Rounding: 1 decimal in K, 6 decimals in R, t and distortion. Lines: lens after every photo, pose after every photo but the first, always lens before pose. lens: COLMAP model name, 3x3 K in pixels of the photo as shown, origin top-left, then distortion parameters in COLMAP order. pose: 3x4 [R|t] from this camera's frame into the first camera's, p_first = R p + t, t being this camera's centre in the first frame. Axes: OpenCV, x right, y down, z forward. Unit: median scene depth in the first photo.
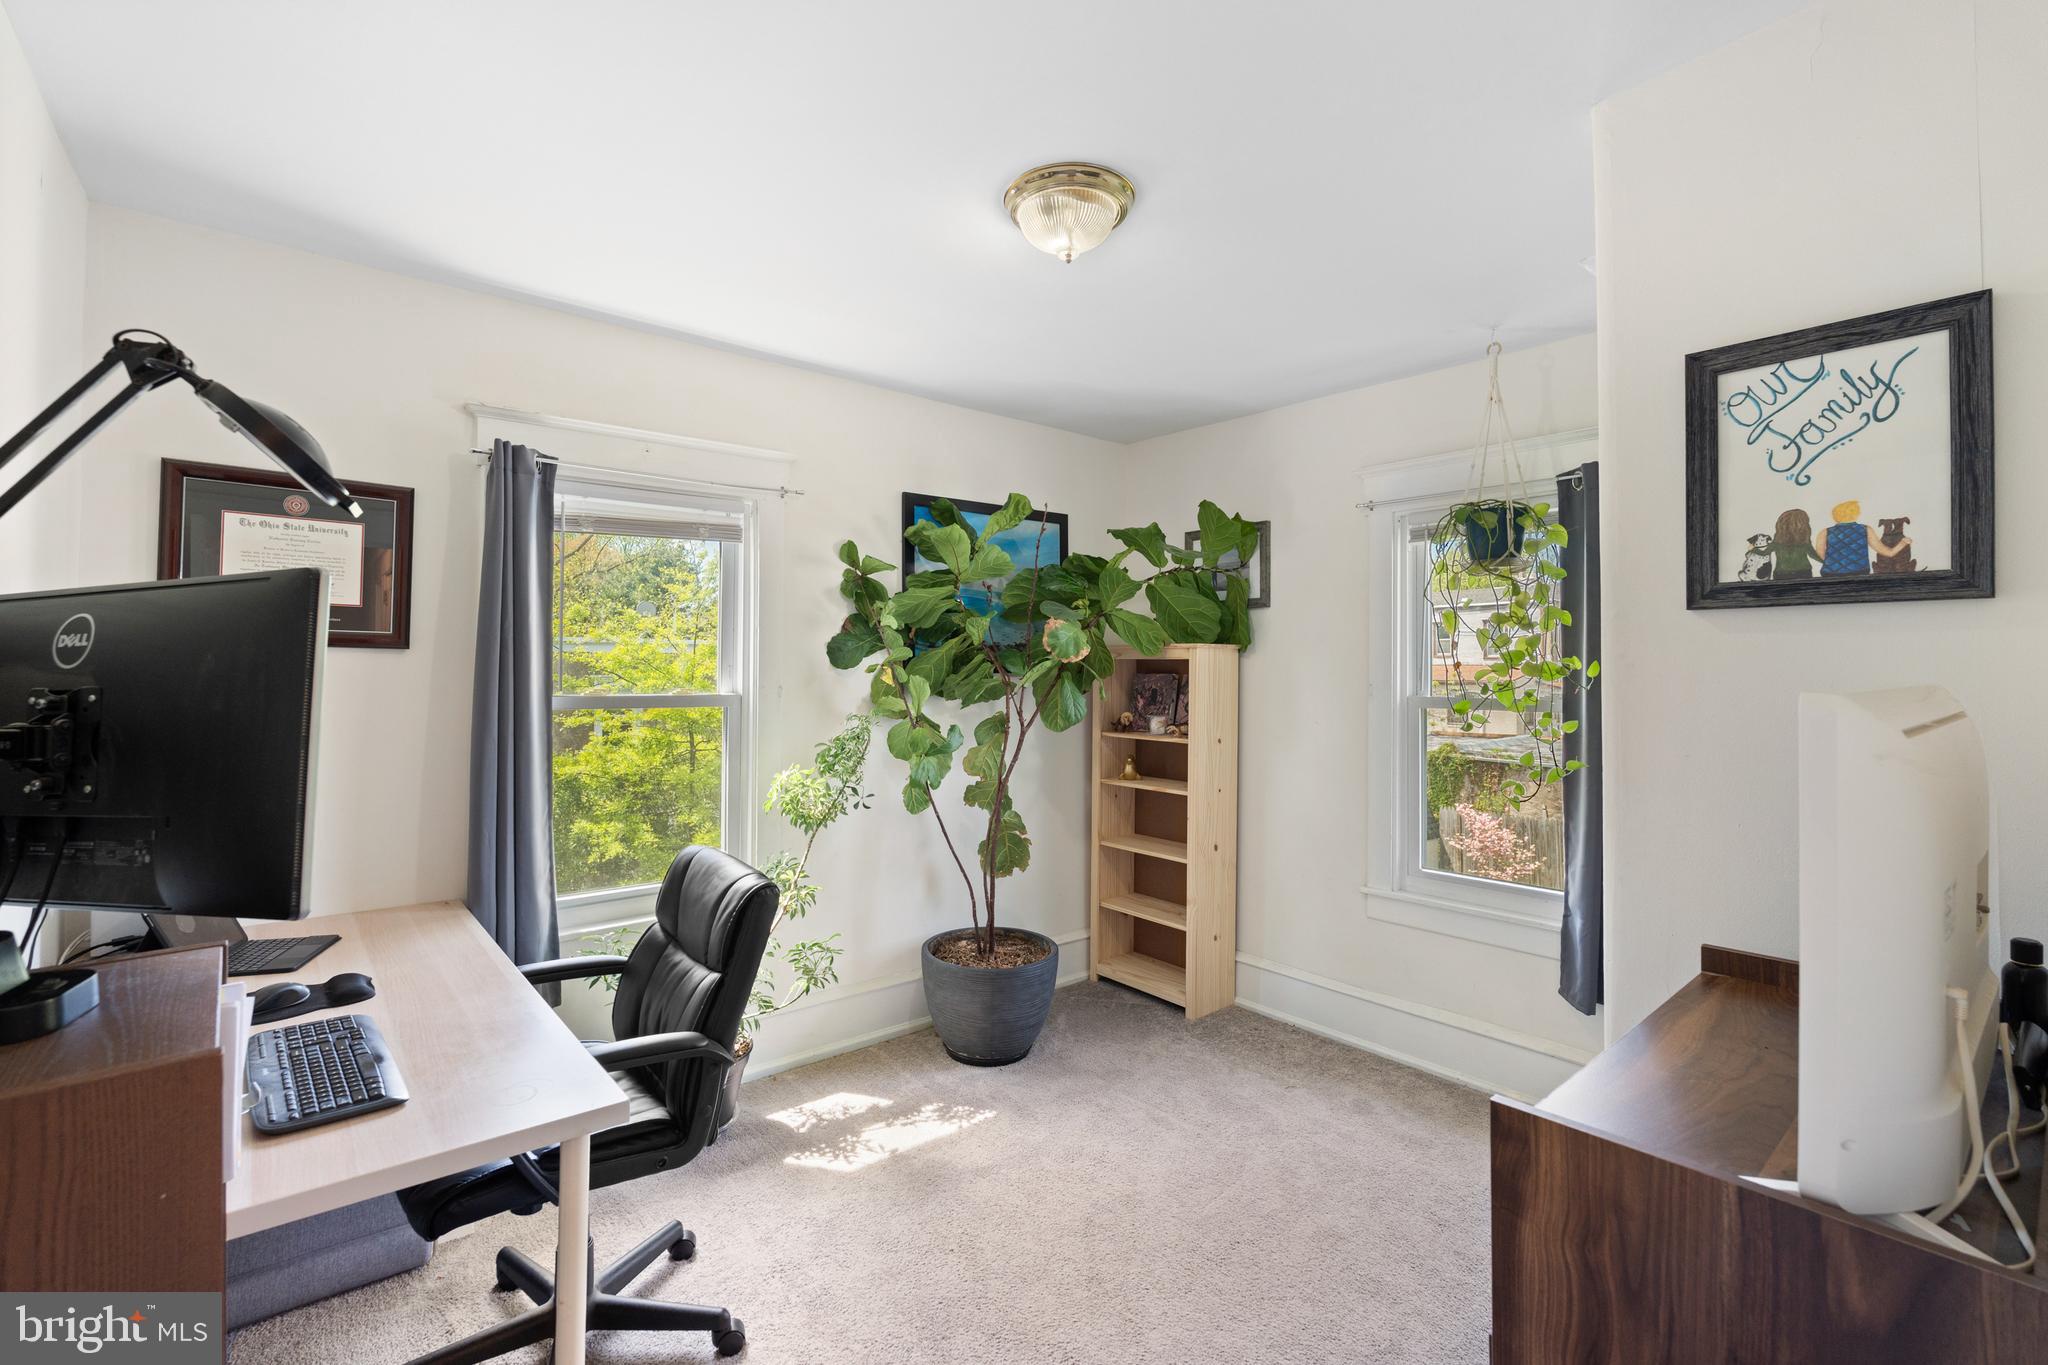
lens RADIAL K [[894.4, 0, 1028.6], [0, 894.4, 663.3], [0, 0, 1]] dist [-0.002324, -0.000076]
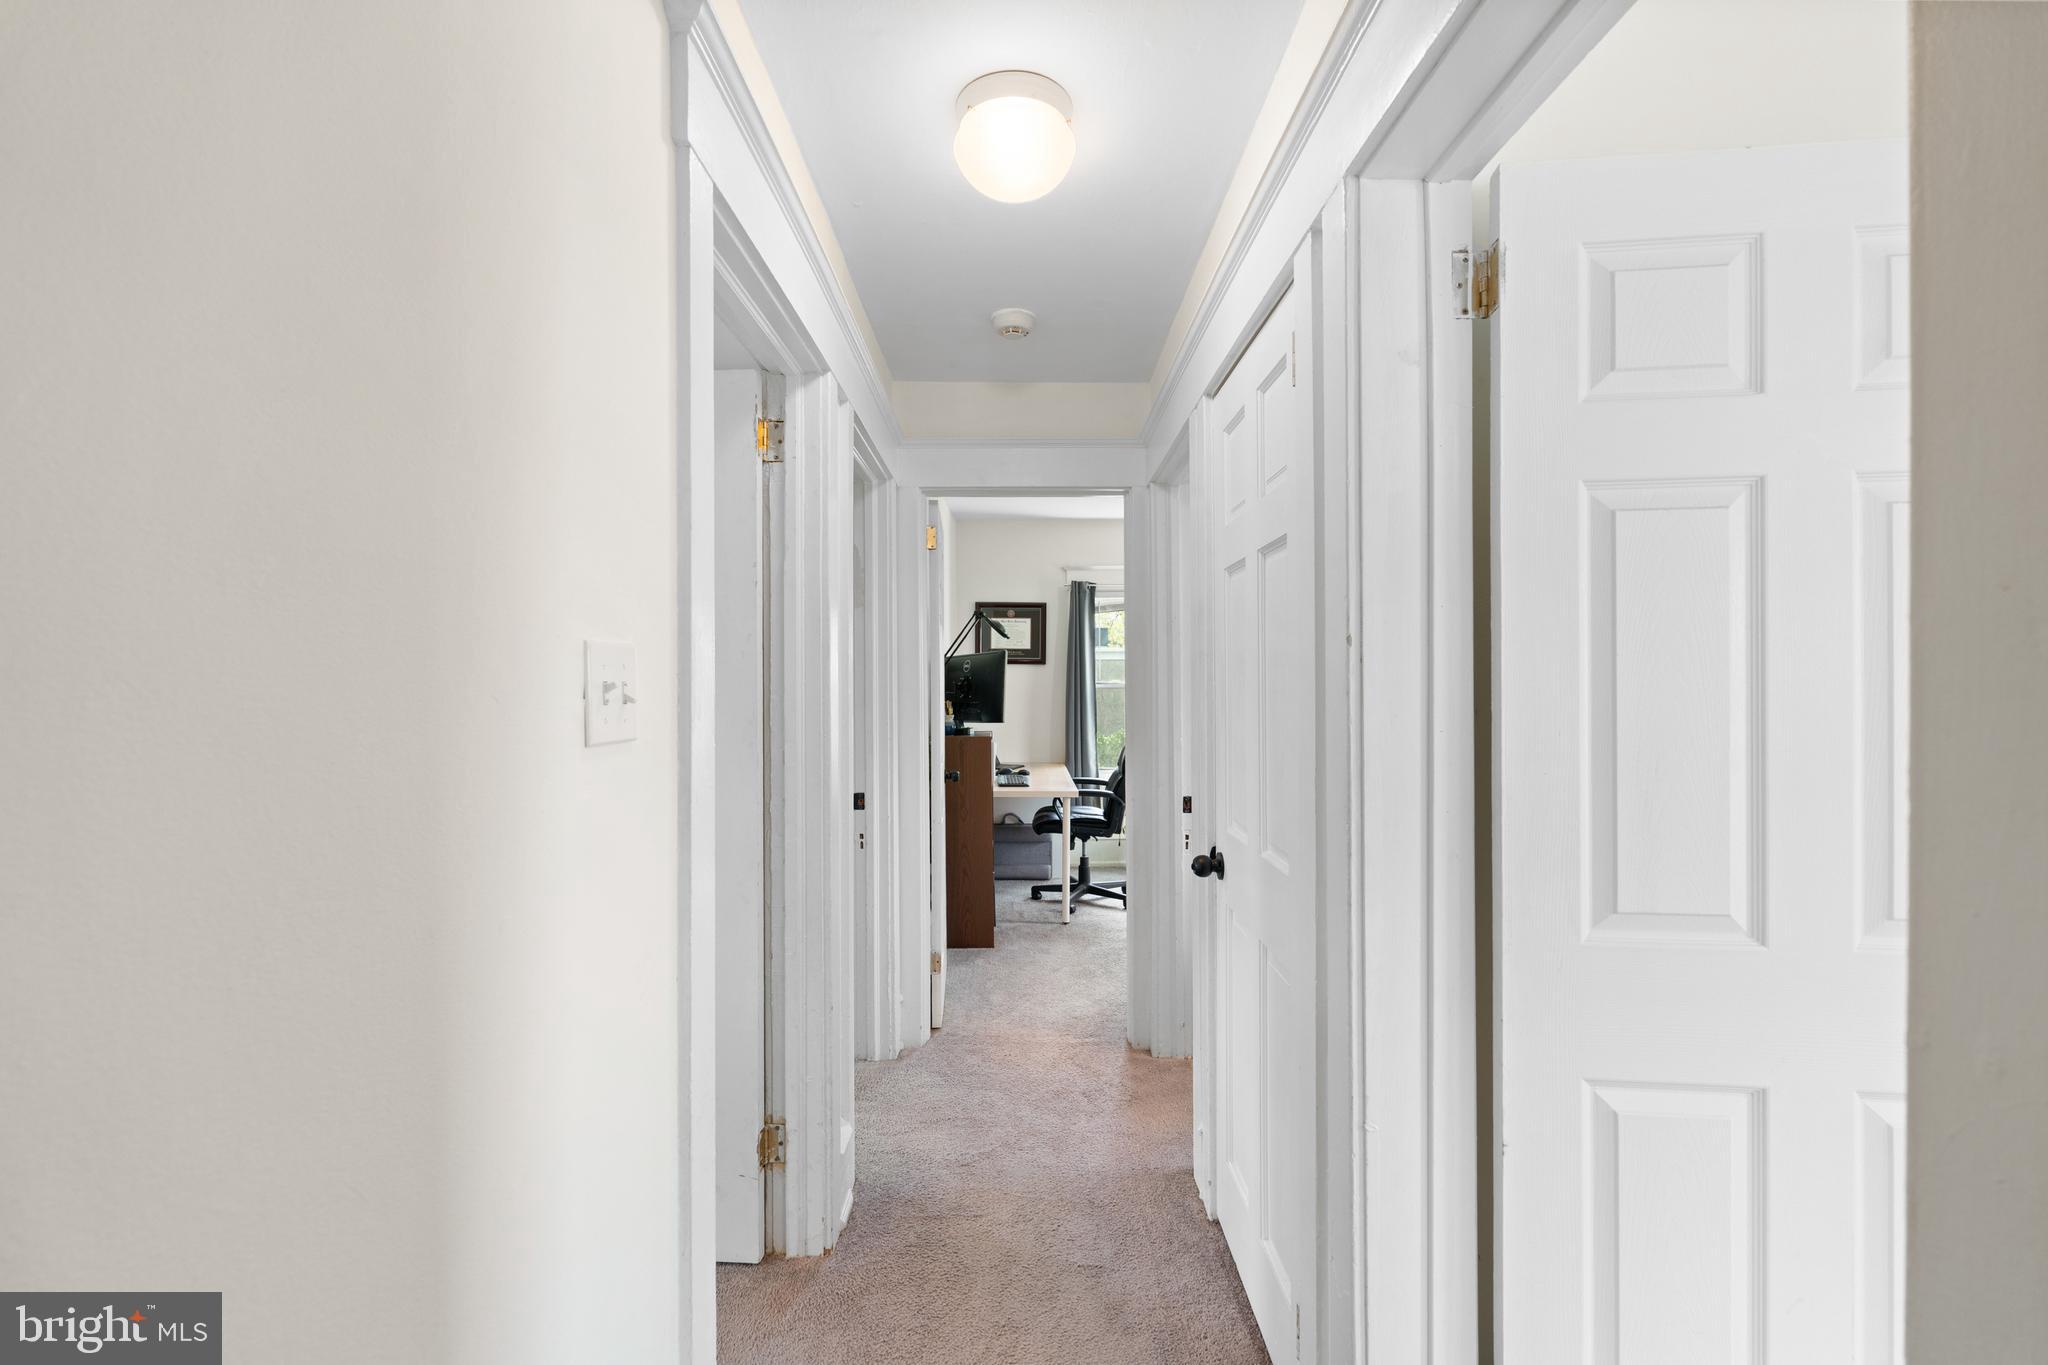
lens RADIAL K [[894.4, 0, 1020.1], [0, 894.4, 685.2], [0, 0, 1]] dist [-0.002324, -0.000076]
pose [[0.755165, -0.007908, -0.655487, 0.934474], [0.021418, 0.999691, 0.012614, 0.009255], [0.655185, -0.023565, 0.755101, -0.996020]]
